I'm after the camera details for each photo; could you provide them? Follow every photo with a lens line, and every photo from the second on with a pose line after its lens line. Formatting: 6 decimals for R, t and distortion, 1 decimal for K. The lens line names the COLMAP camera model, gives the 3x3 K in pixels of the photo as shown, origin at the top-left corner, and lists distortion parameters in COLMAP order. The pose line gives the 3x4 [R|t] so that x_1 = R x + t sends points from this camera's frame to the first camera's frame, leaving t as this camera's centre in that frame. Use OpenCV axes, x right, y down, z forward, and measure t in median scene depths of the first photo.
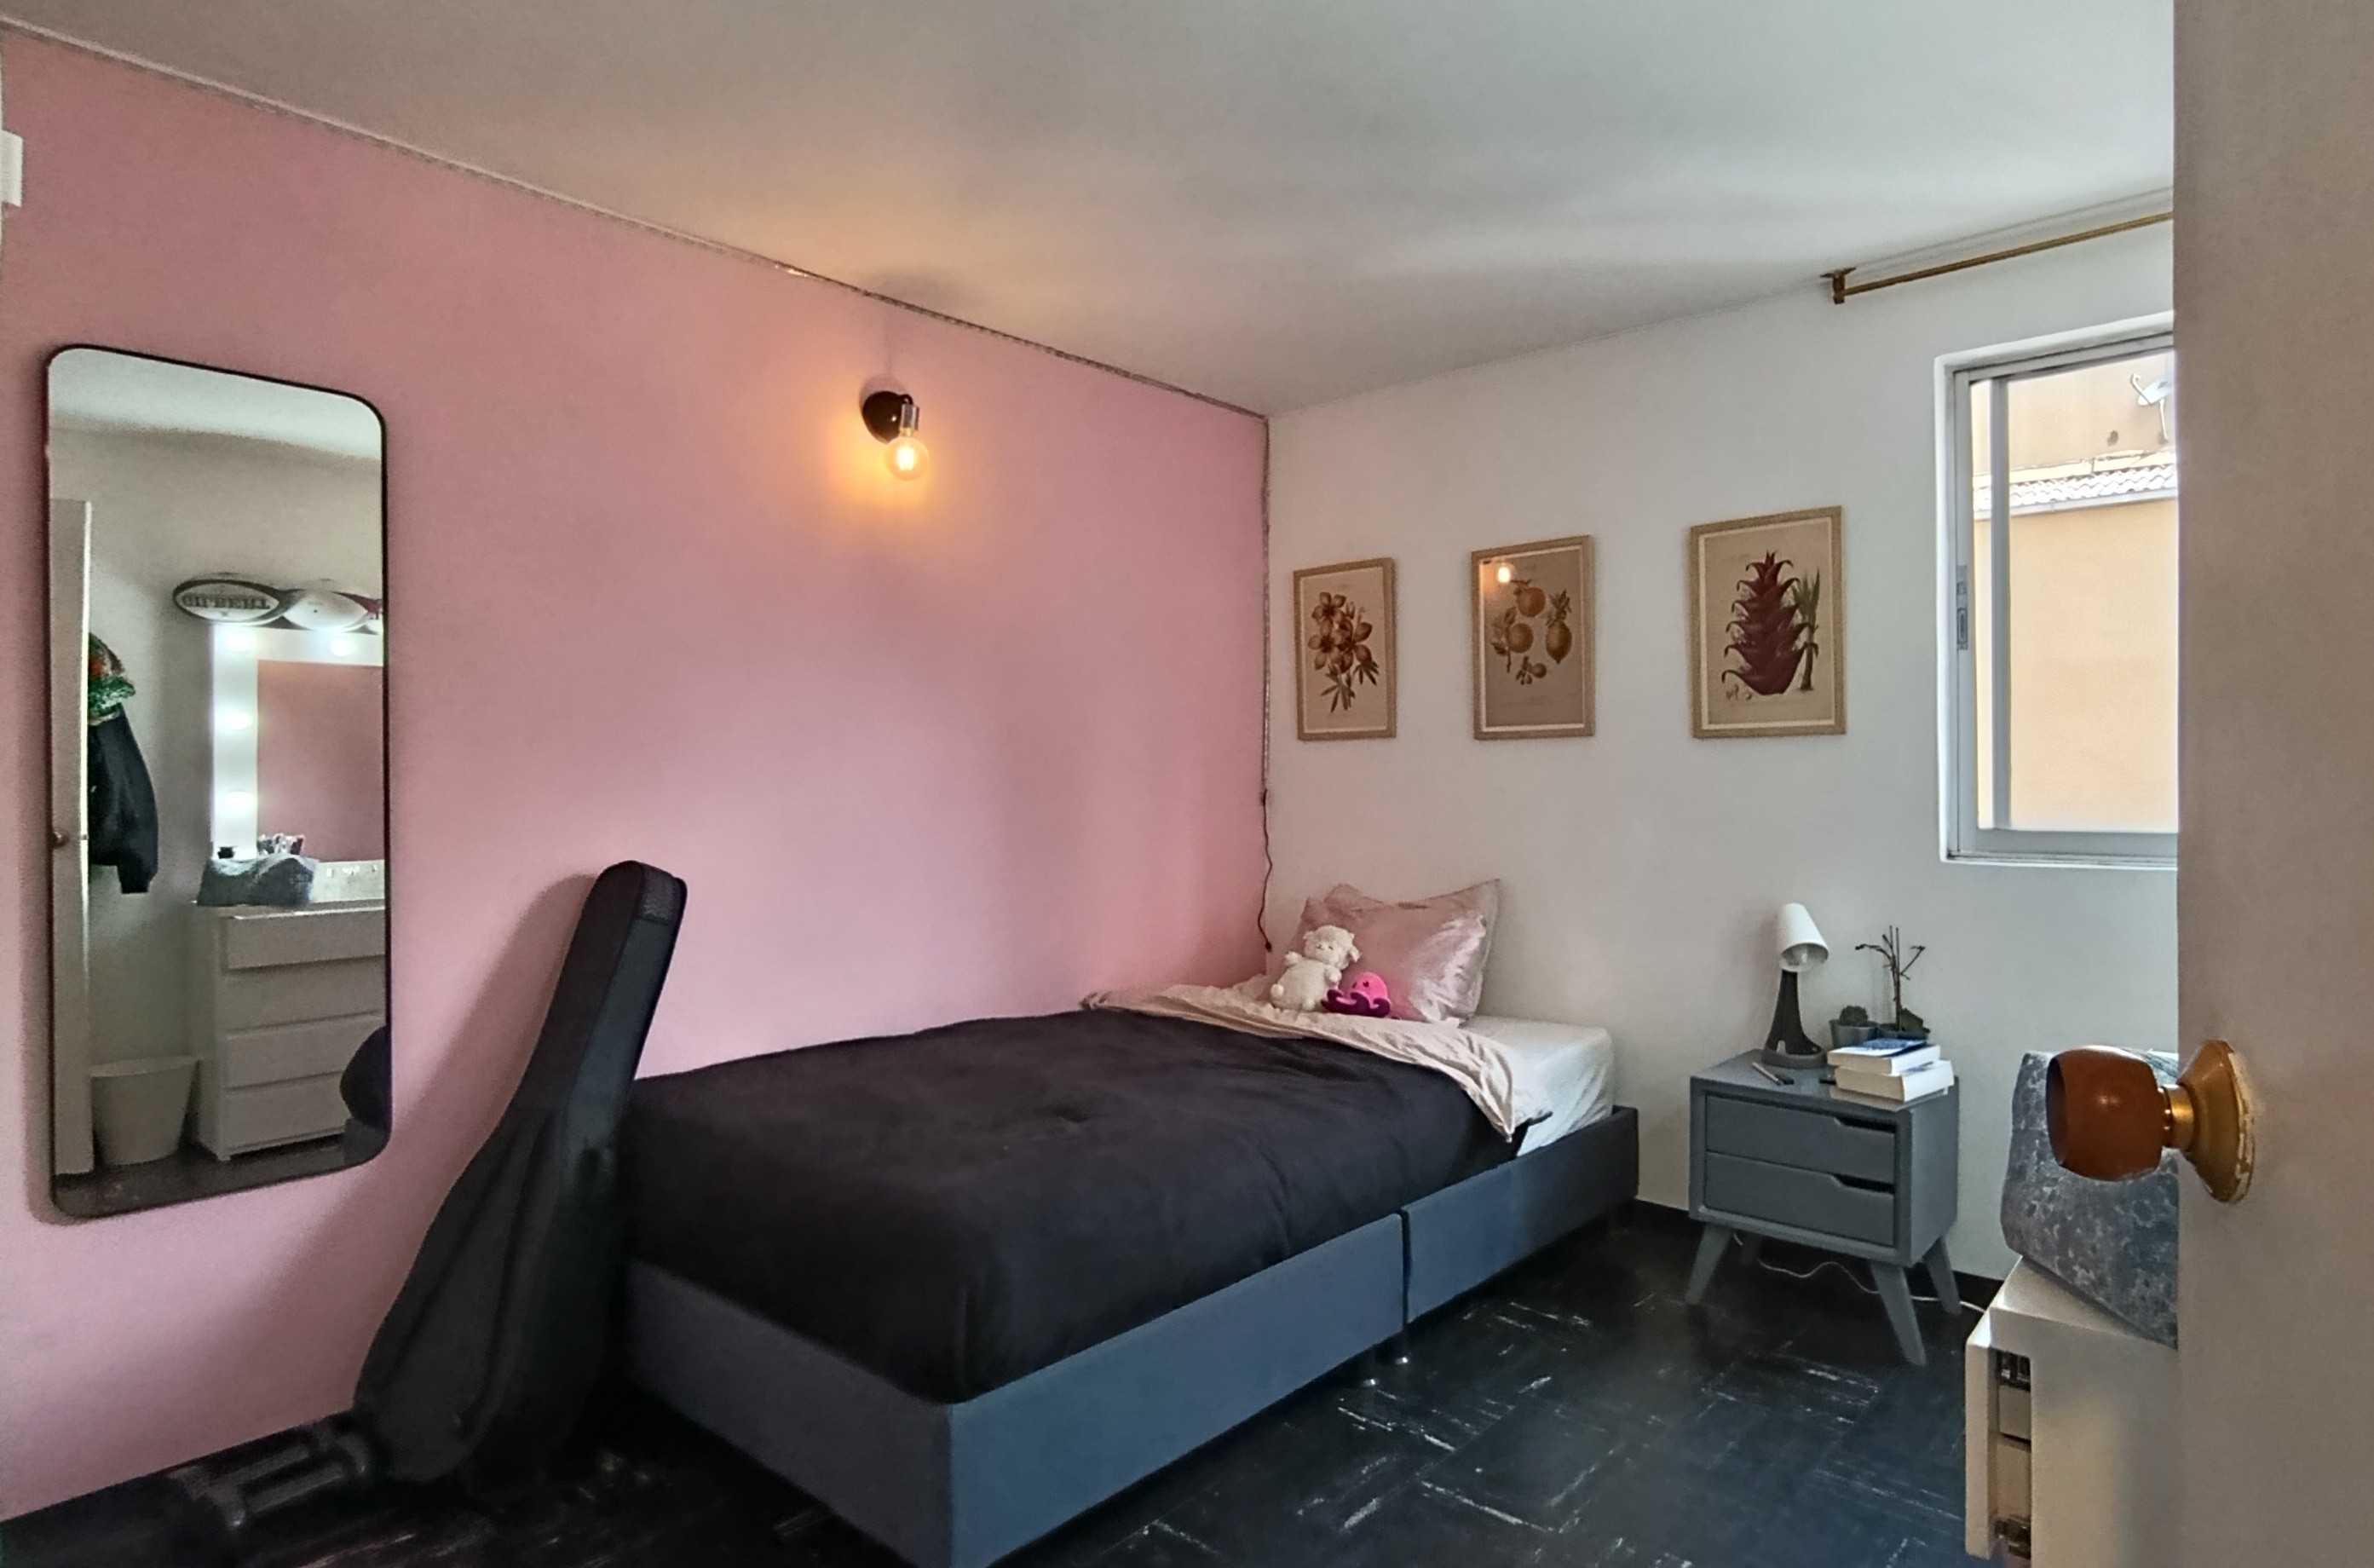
lens RADIAL K [[1028.7, 0, 1187.2], [0, 1028.7, 785.7], [0, 0, 1]] dist [-0.001215, -0.000045]
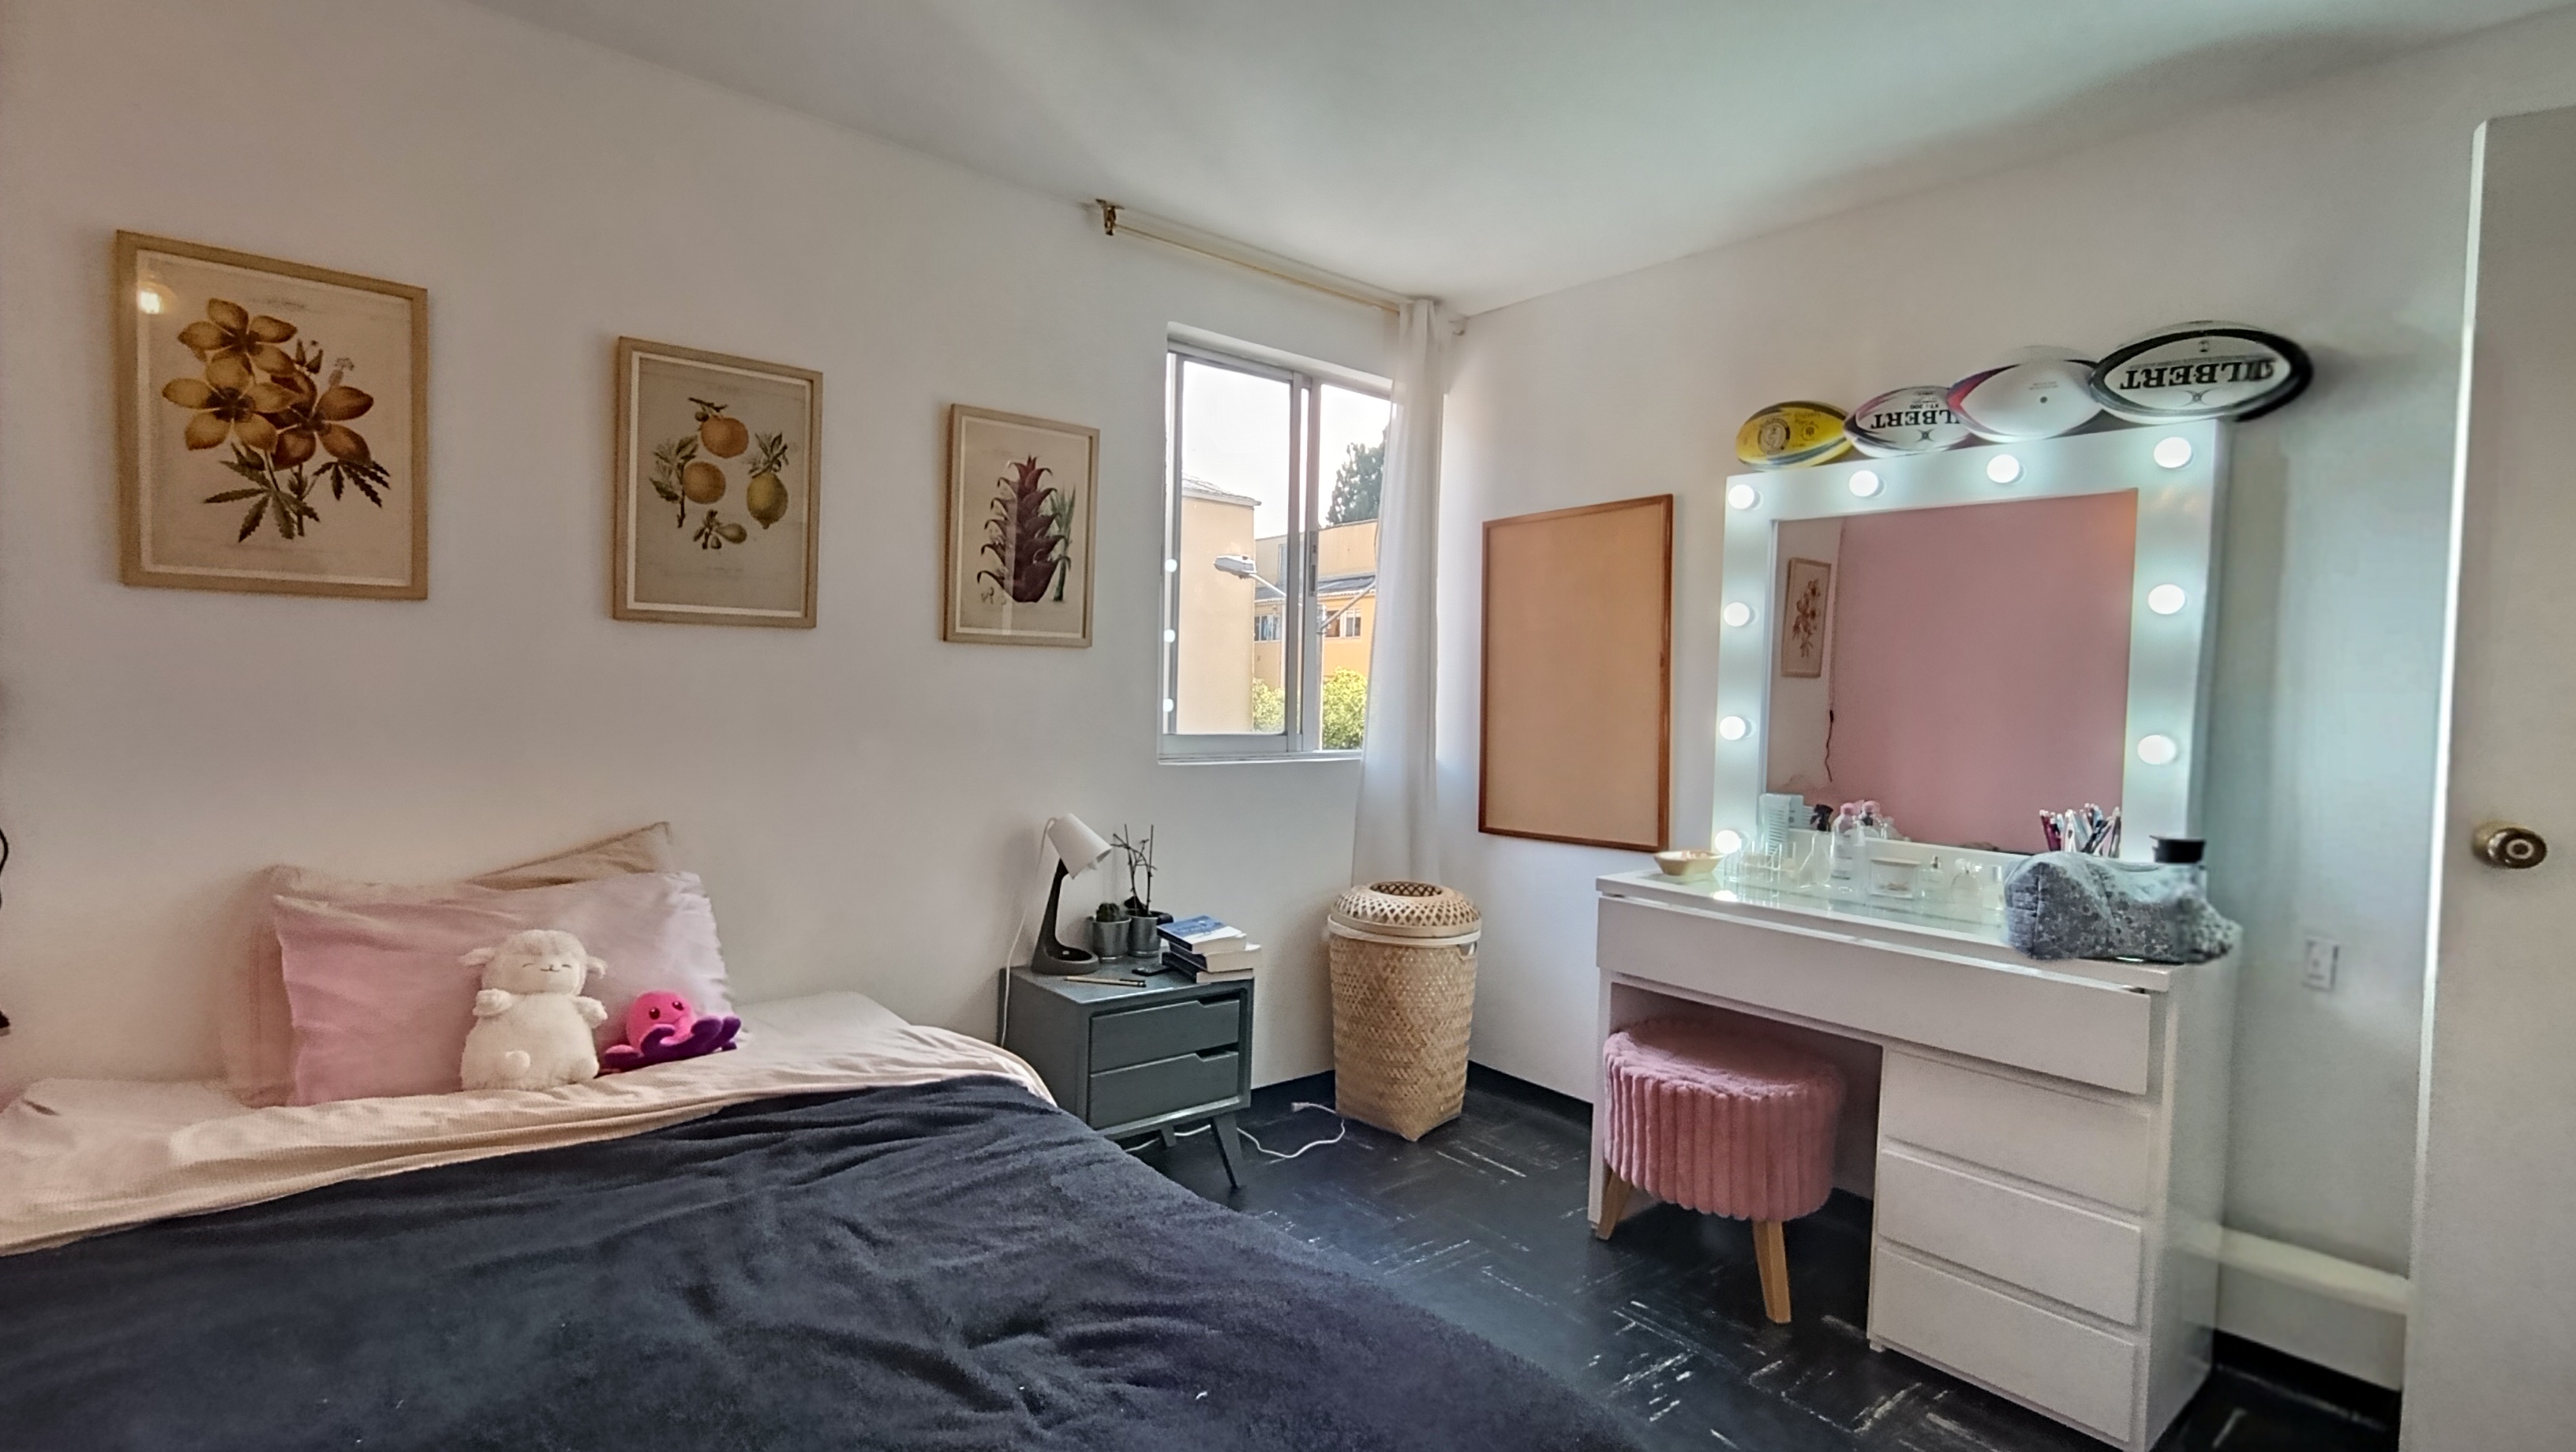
lens RADIAL K [[1185.1, 0, 1288.9], [0, 1185.1, 727.0], [0, 0, 1]] dist [0.003882, 0.001459]
pose [[0.231758, -0.029600, 0.972323, -0.393042], [-0.027843, 0.998926, 0.037046, -0.015941], [-0.972375, -0.035658, 0.230684, 0.411553]]
